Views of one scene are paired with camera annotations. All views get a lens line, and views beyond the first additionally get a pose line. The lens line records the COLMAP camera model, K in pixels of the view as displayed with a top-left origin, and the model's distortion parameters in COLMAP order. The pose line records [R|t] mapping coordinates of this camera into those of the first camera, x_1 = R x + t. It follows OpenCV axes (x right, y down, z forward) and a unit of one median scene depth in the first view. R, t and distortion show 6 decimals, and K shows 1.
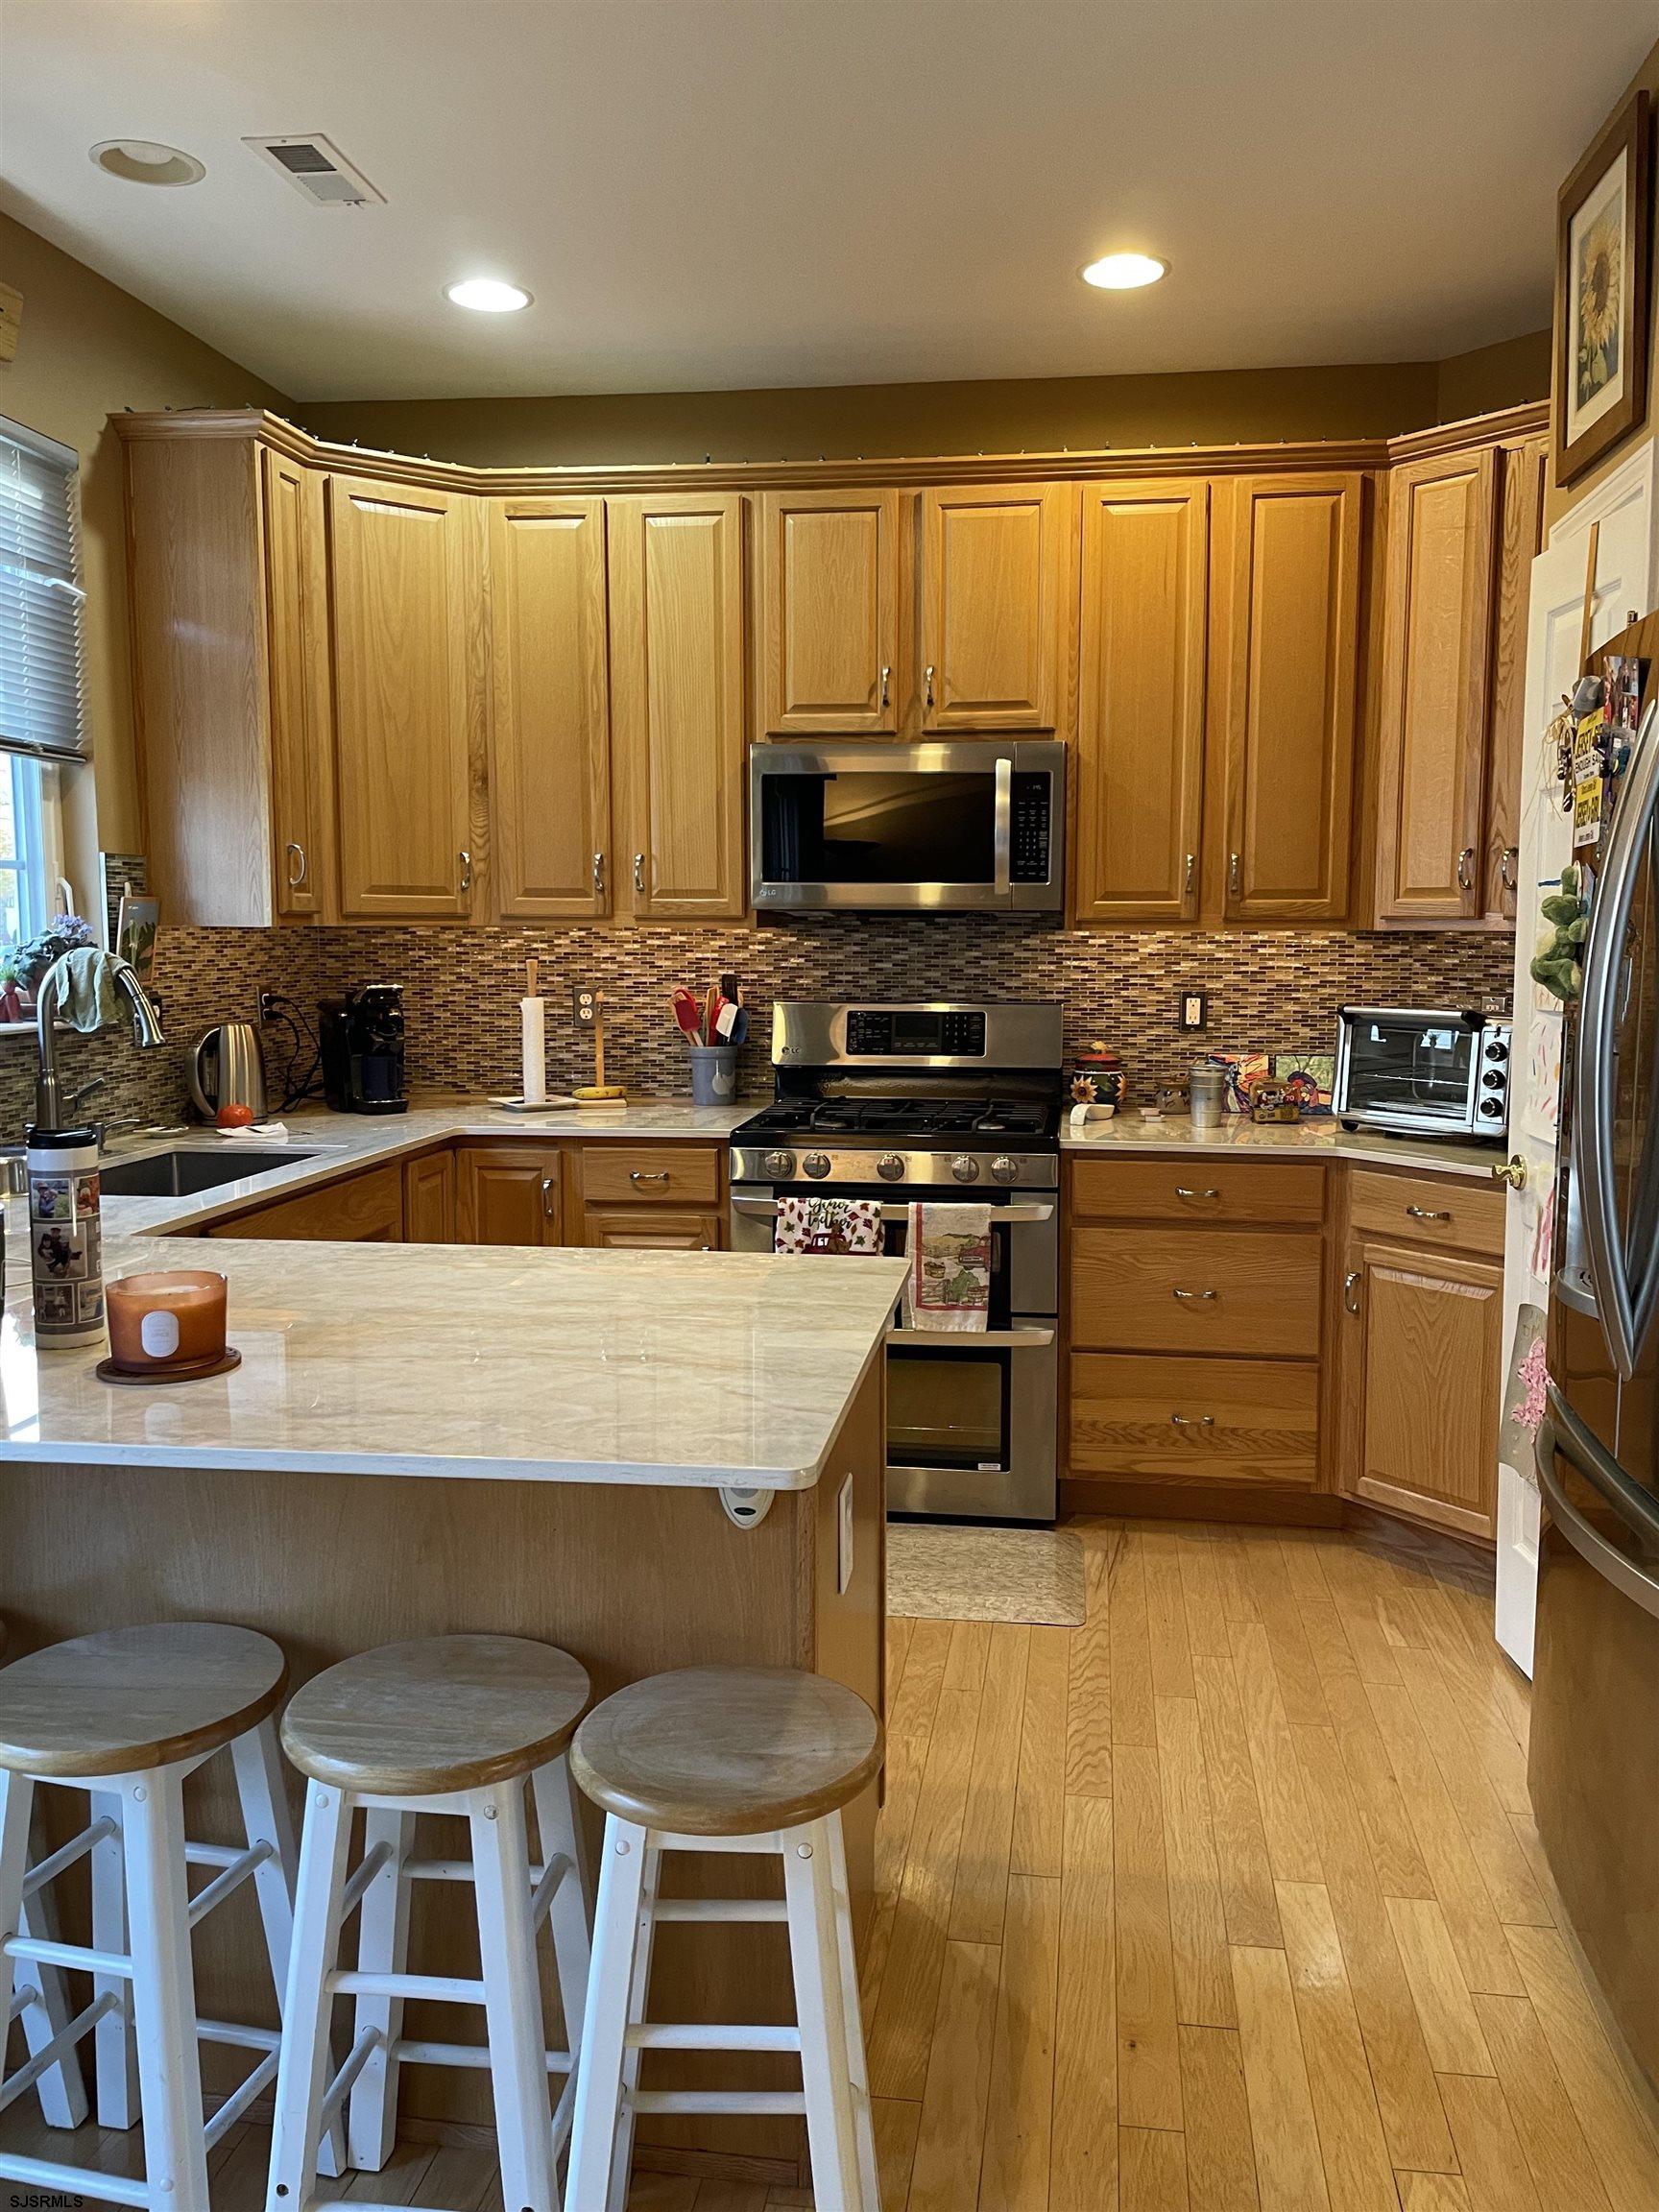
lens RADIAL K [[1679.6, 0, 844.9], [0, 1679.6, 1113.2], [0, 0, 1]] dist [0.084850, -0.116225]
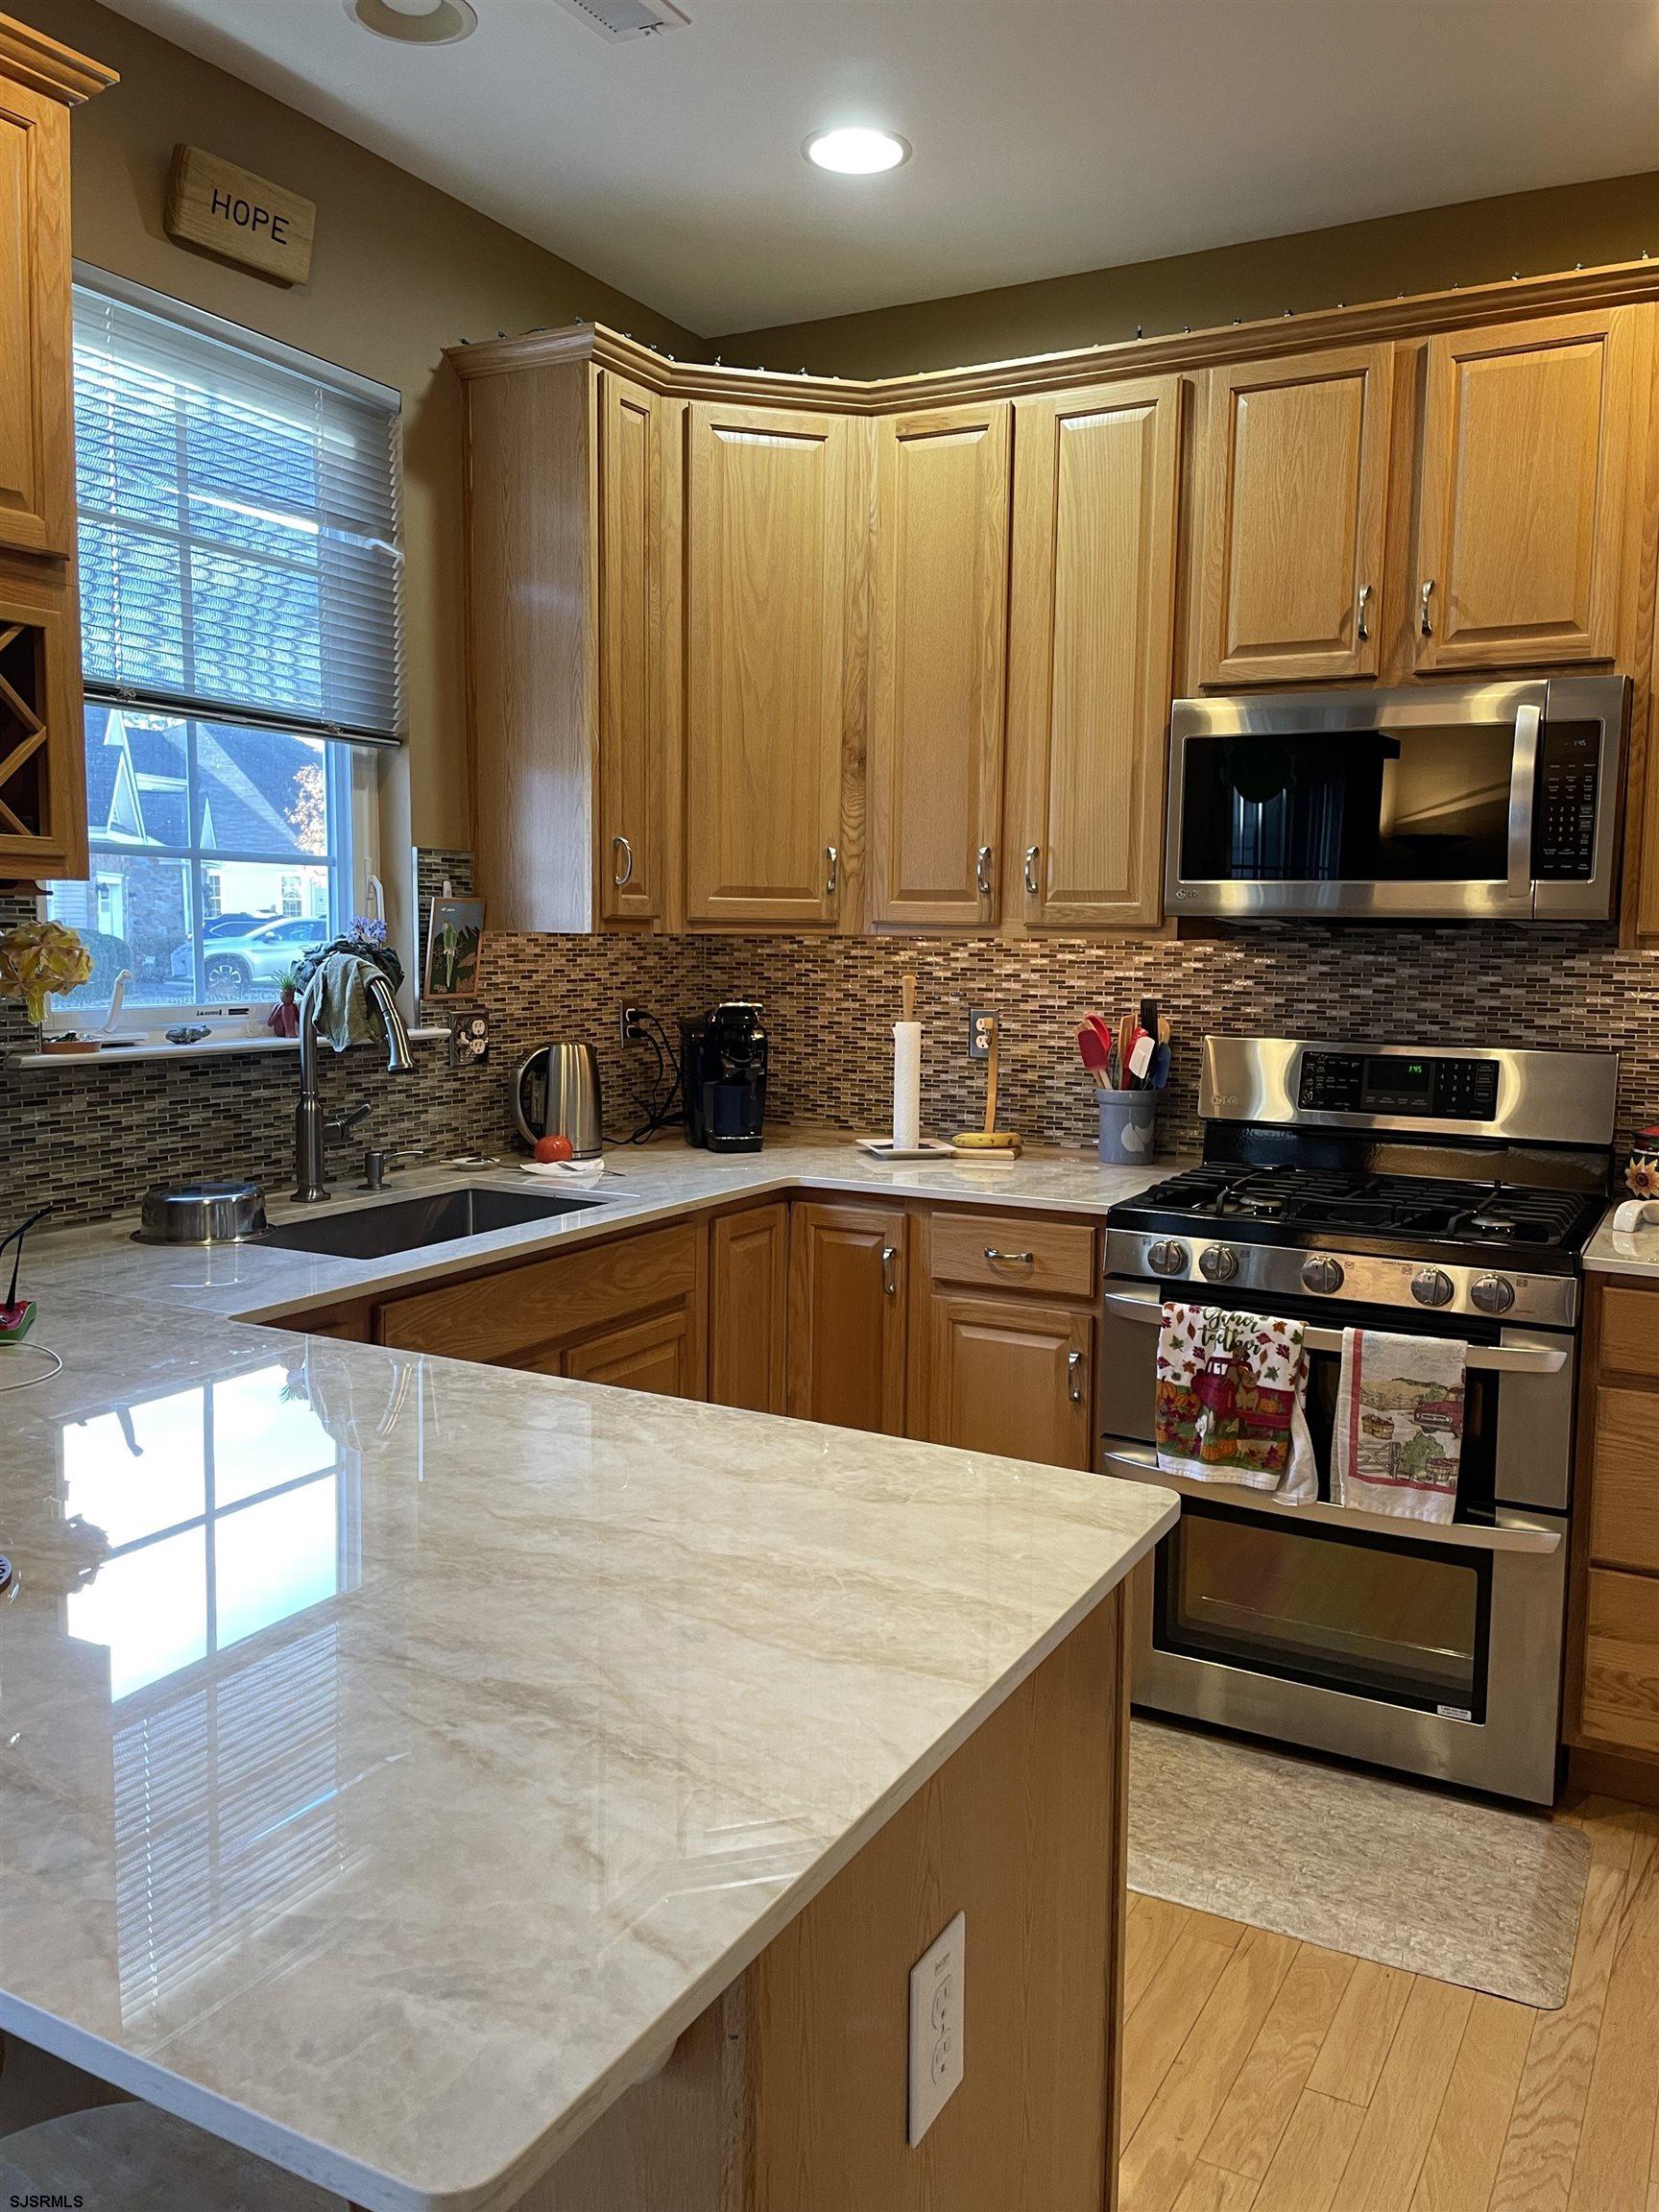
lens RADIAL K [[1679.6, 0, 839.5], [0, 1679.6, 1102.4], [0, 0, 1]] dist [0.084850, -0.116225]
pose [[0.935713, 0.047873, -0.349499, 0.081901], [-0.051733, 0.998659, -0.001713, -0.029075], [0.348948, 0.019684, 0.936935, 0.243098]]
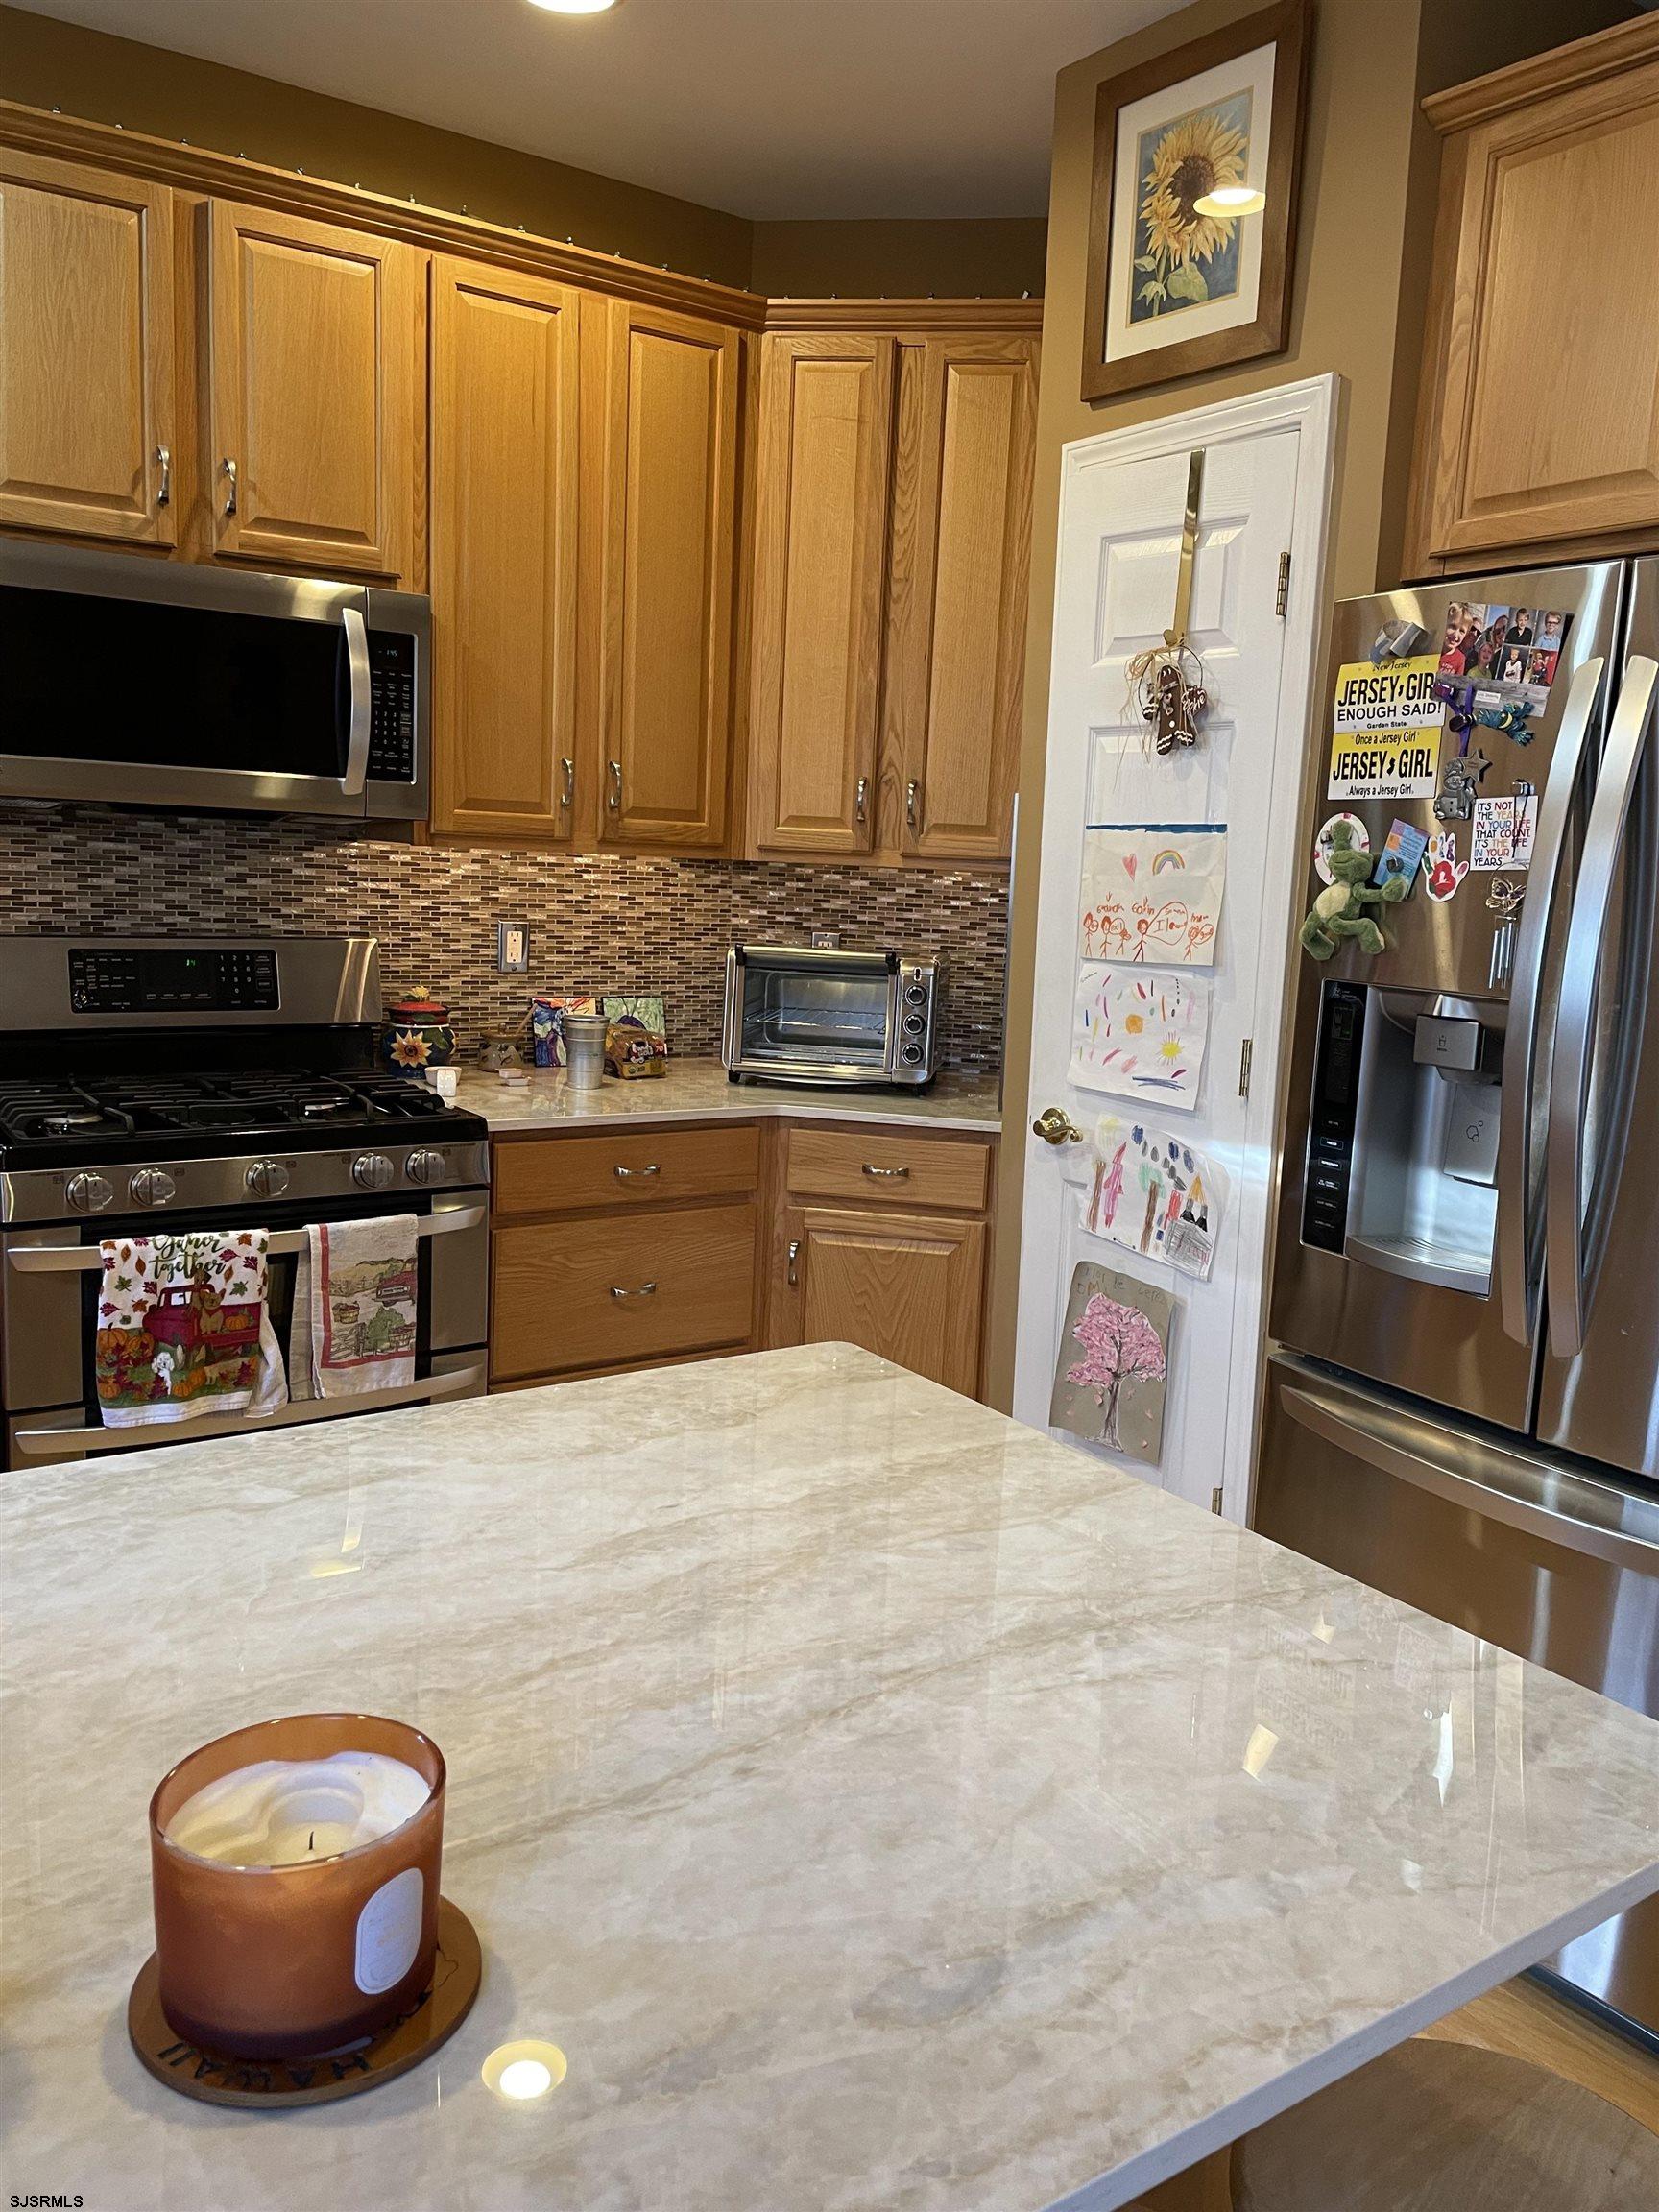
lens RADIAL K [[1679.6, 0, 866.8], [0, 1679.6, 1111.3], [0, 0, 1]] dist [0.084850, -0.116225]
pose [[0.724873, -0.076314, 0.684643, -0.270840], [0.035937, 0.996681, 0.073047, -0.038229], [-0.687945, -0.028346, 0.725210, 0.306209]]
